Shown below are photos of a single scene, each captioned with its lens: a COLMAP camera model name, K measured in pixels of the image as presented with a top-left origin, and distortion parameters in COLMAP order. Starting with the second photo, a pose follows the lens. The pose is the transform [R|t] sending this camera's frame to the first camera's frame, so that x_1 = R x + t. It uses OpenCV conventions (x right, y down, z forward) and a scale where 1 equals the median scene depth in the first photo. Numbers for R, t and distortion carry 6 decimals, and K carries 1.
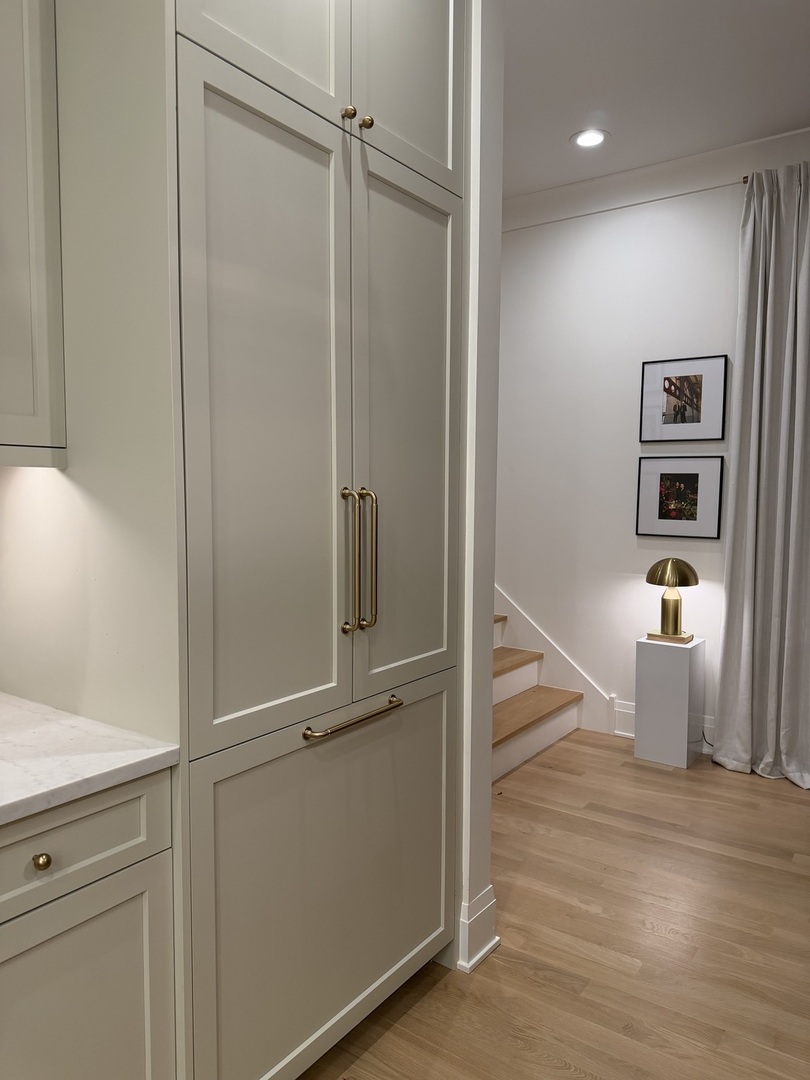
lens RADIAL K [[760.8, 0, 396.4], [0, 760.8, 545.4], [0, 0, 1]] dist [0.058492, -0.078301]
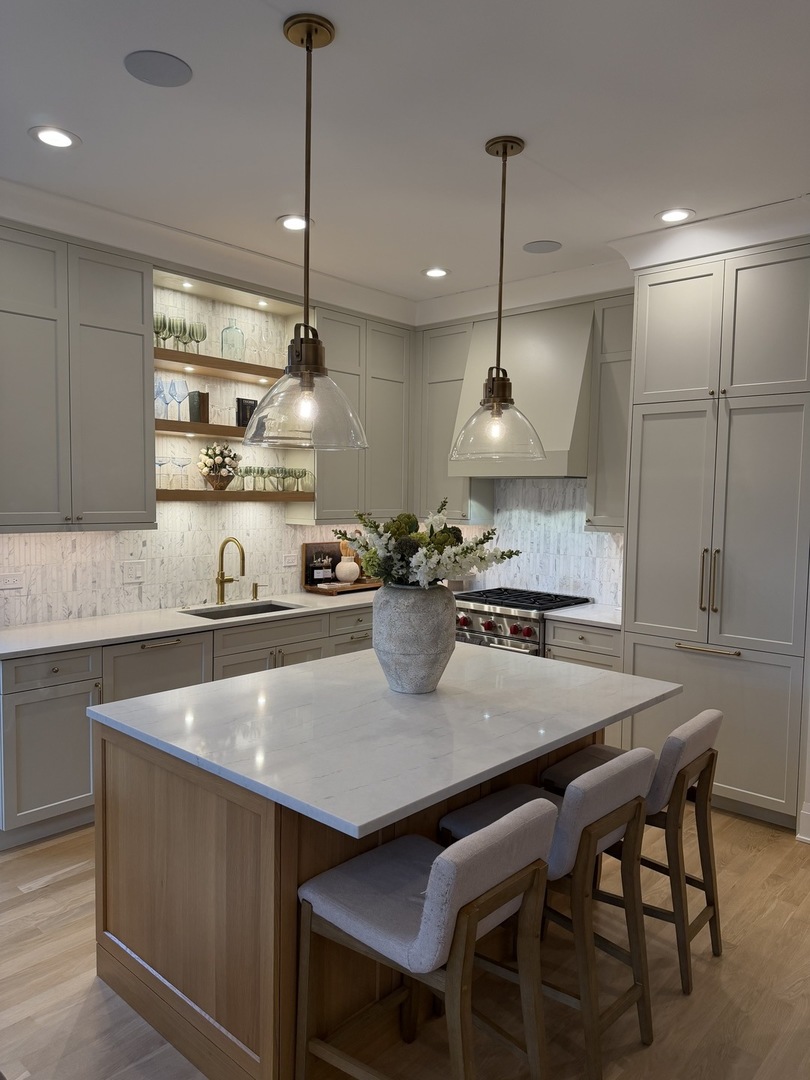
lens RADIAL K [[760.8, 0, 405.8], [0, 760.8, 544.6], [0, 0, 1]] dist [0.058492, -0.078301]
pose [[-0.112111, 0.063452, -0.991668, 1.029041], [-0.095646, 0.992637, 0.074327, -0.074729], [0.989082, 0.103182, -0.105217, 0.147597]]
